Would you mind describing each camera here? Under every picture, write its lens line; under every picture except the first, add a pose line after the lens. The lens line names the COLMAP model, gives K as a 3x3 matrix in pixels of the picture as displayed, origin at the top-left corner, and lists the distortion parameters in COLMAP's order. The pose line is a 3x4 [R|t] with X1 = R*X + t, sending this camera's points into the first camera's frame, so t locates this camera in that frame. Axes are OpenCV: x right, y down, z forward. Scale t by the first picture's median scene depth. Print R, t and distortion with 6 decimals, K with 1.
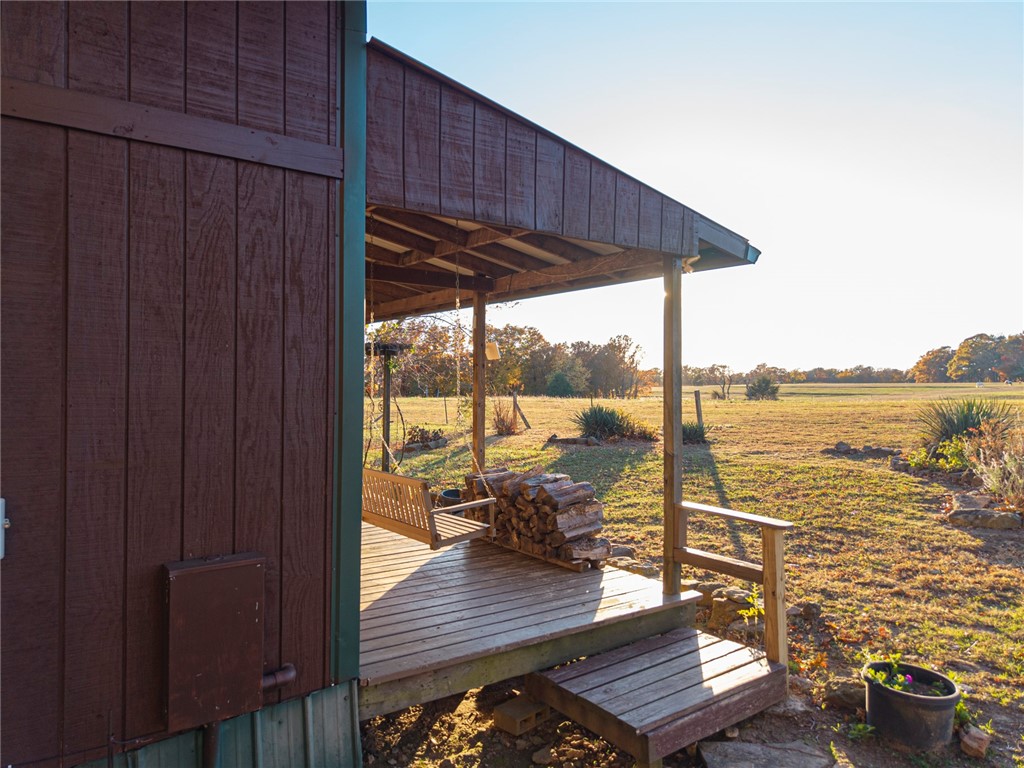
lens RADIAL K [[686.8, 0, 510.1], [0, 686.8, 378.5], [0, 0, 1]] dist [0.035011, -0.037593]
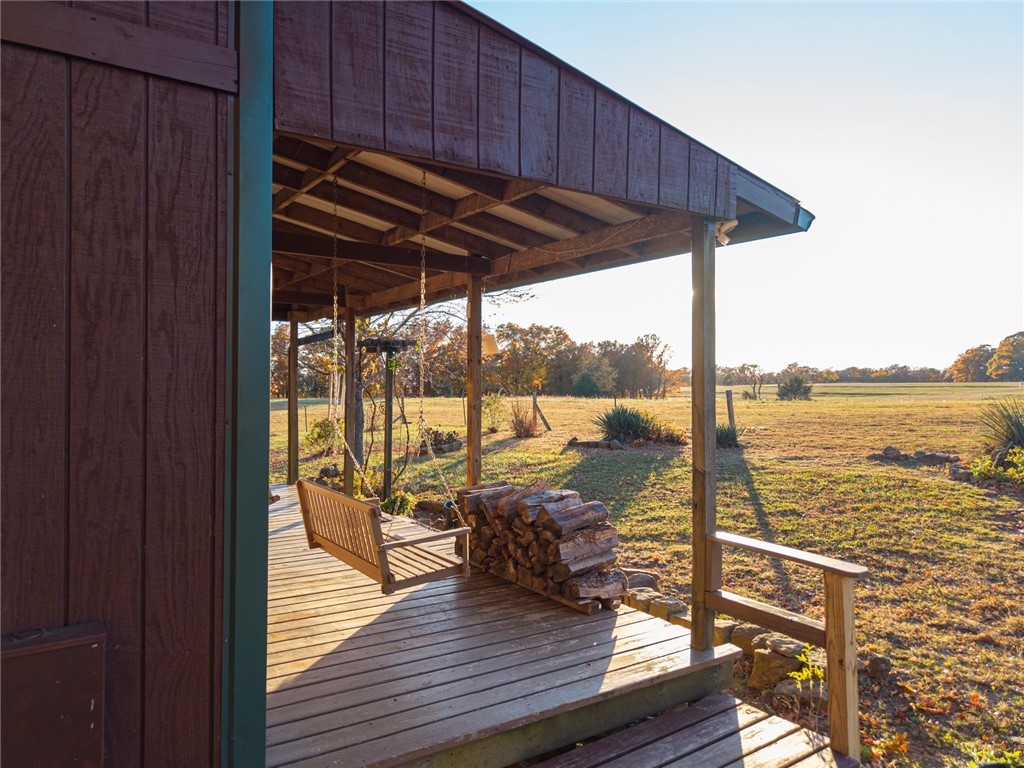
lens RADIAL K [[686.8, 0, 510.1], [0, 686.8, 378.5], [0, 0, 1]] dist [0.035011, -0.037593]
pose [[0.999229, -0.001402, -0.039247, 0.041634], [0.001398, 0.999999, -0.000122, 0.003493], [0.039247, 0.000068, 0.999230, 0.183855]]
